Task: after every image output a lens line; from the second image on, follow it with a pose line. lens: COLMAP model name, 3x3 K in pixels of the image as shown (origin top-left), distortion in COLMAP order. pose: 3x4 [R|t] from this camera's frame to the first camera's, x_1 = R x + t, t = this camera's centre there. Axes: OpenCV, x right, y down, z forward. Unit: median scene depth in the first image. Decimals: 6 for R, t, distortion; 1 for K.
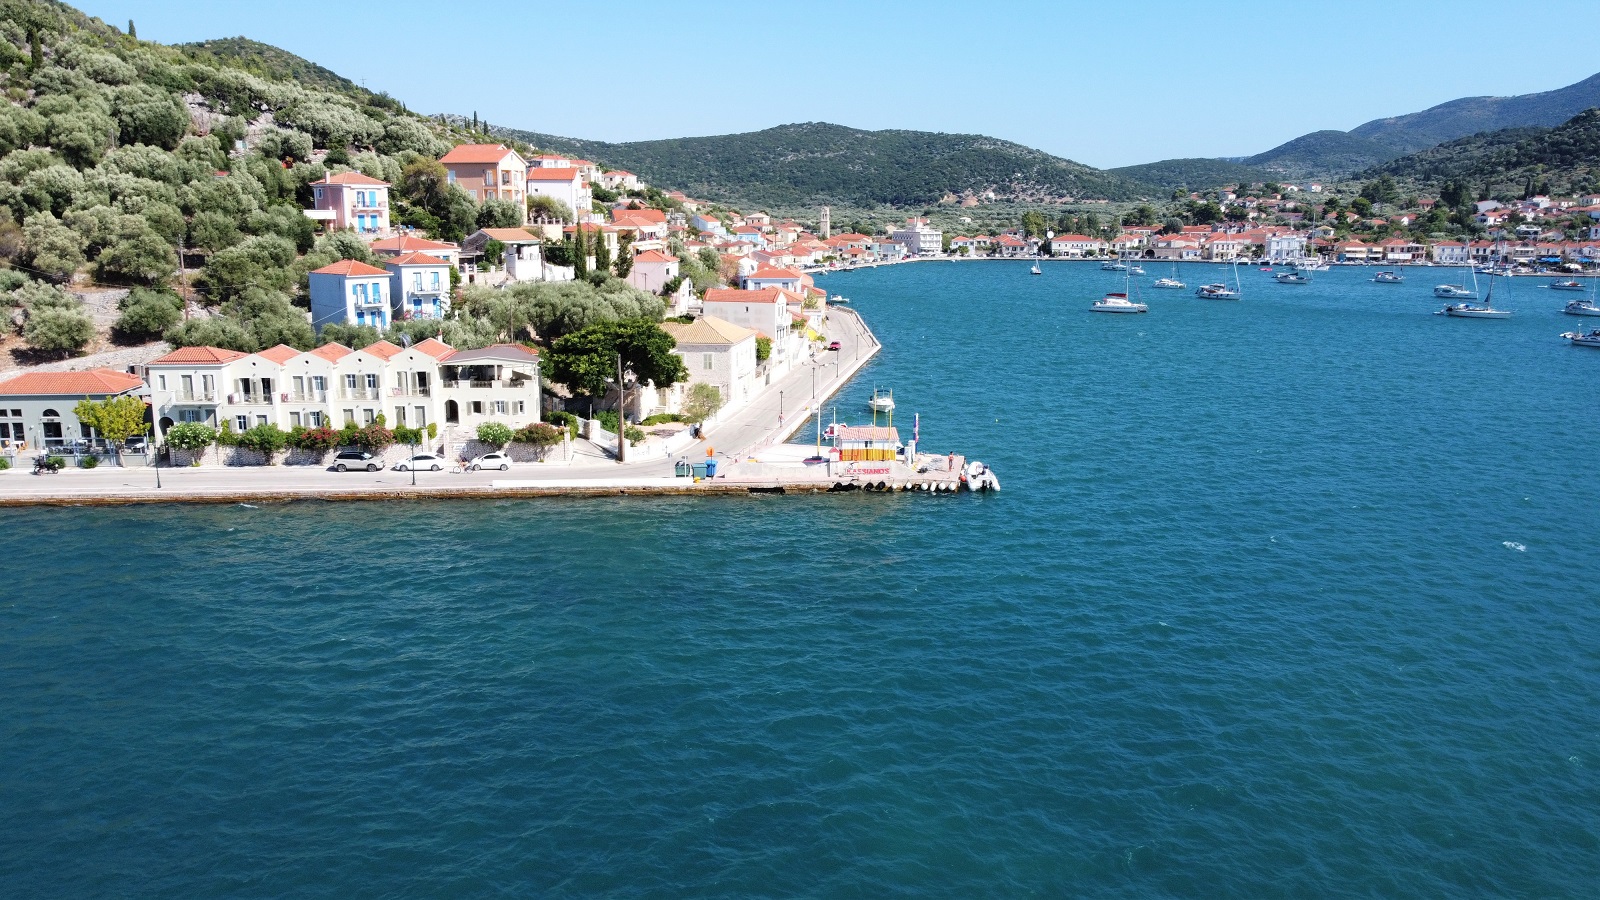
lens RADIAL K [[1216.0, 0, 797.4], [0, 1216.0, 448.0], [0, 0, 1]] dist [0.007996, -0.020095]
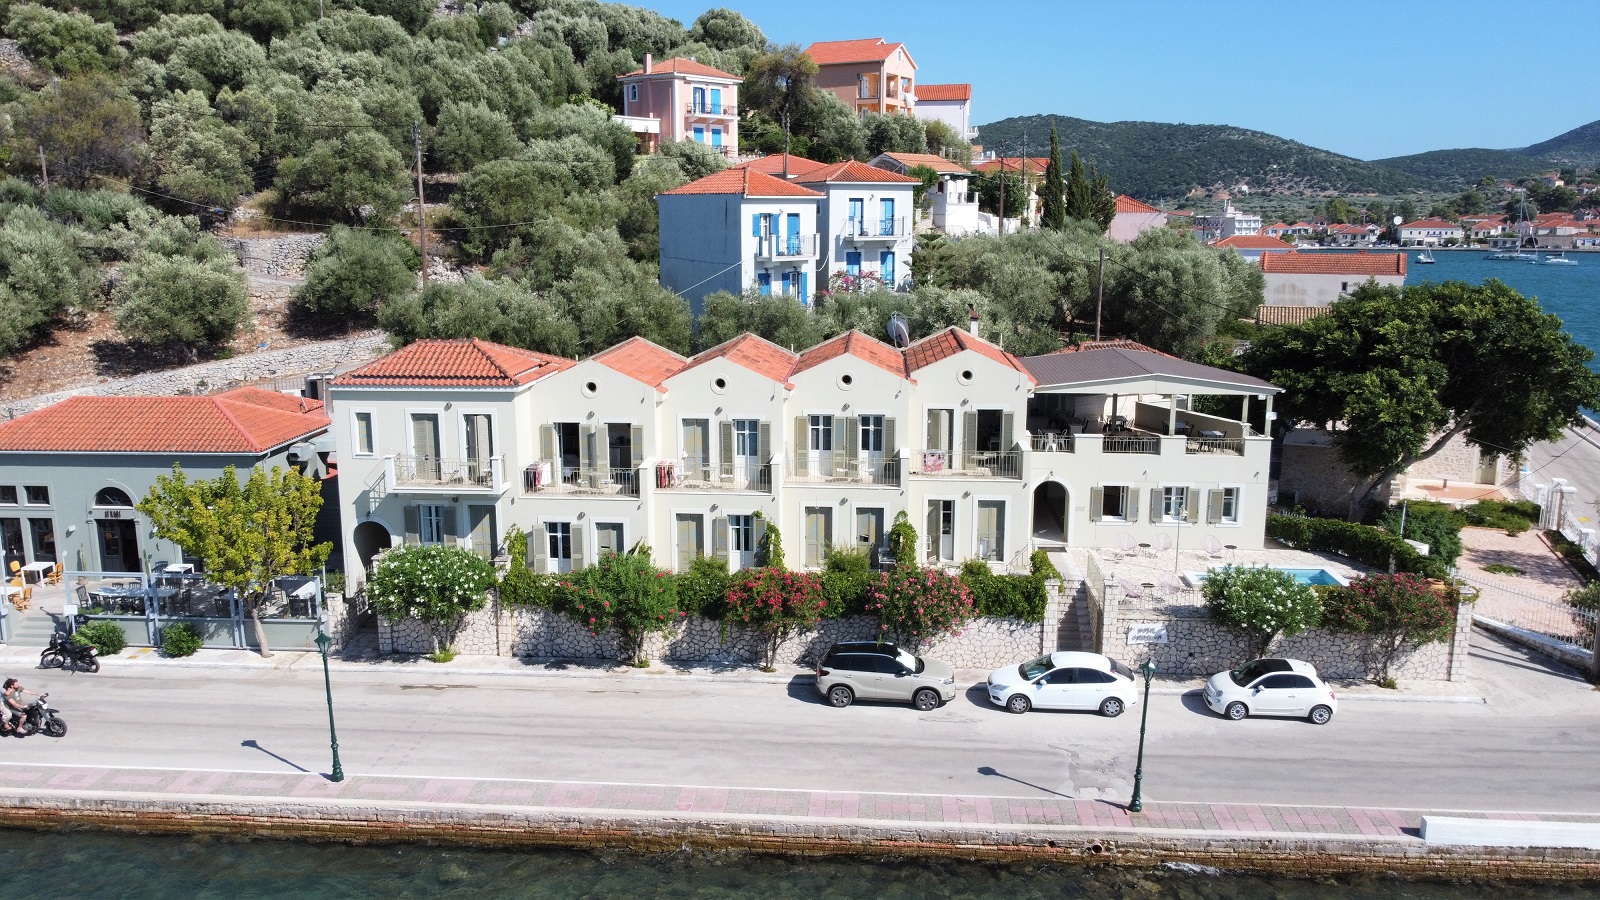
lens RADIAL K [[1216.0, 0, 792.6], [0, 1216.0, 457.1], [0, 0, 1]] dist [0.007996, -0.020095]
pose [[0.985809, 0.026796, -0.165721, -0.258215], [-0.025951, 0.999637, 0.007259, -0.041348], [0.165855, -0.002855, 0.986146, 0.511317]]
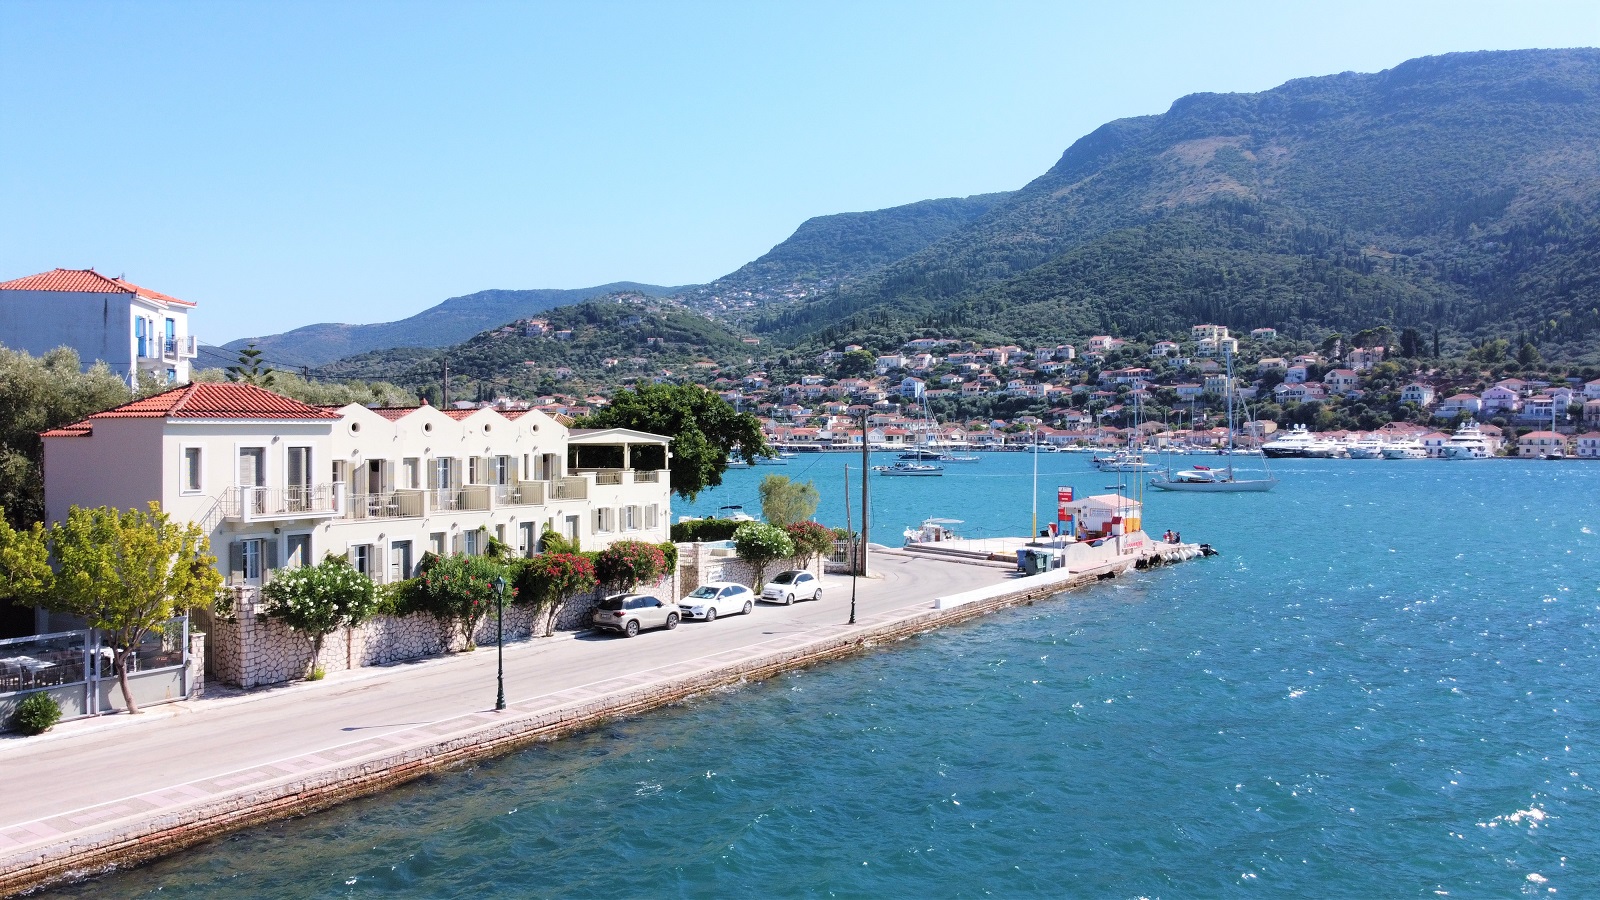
lens RADIAL K [[1216.0, 0, 799.2], [0, 1216.0, 442.8], [0, 0, 1]] dist [0.007996, -0.020095]
pose [[0.633318, -0.011187, 0.773811, -0.545311], [0.151236, 0.982406, -0.109575, 0.005475], [-0.758970, 0.186424, 0.623867, 0.495871]]
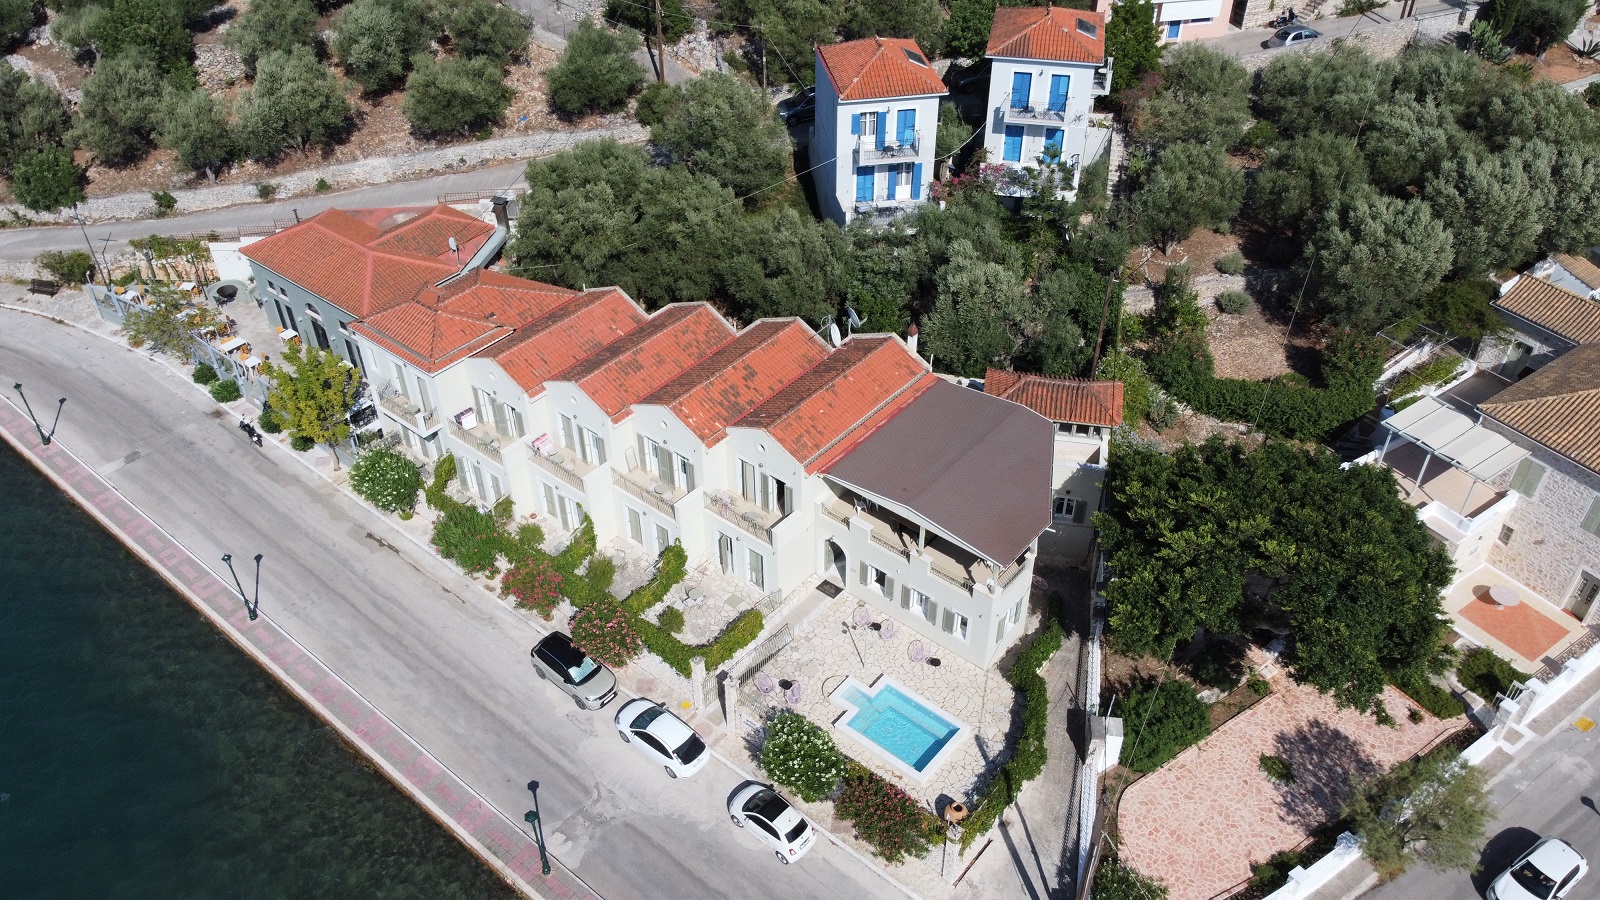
lens RADIAL K [[1216.0, 0, 790.0], [0, 1216.0, 458.0], [0, 0, 1]] dist [0.007996, -0.020095]
pose [[0.704421, 0.438906, -0.557811, -0.049010], [-0.124011, 0.849906, 0.512133, -0.253206], [0.698865, -0.291583, 0.653121, 0.599103]]
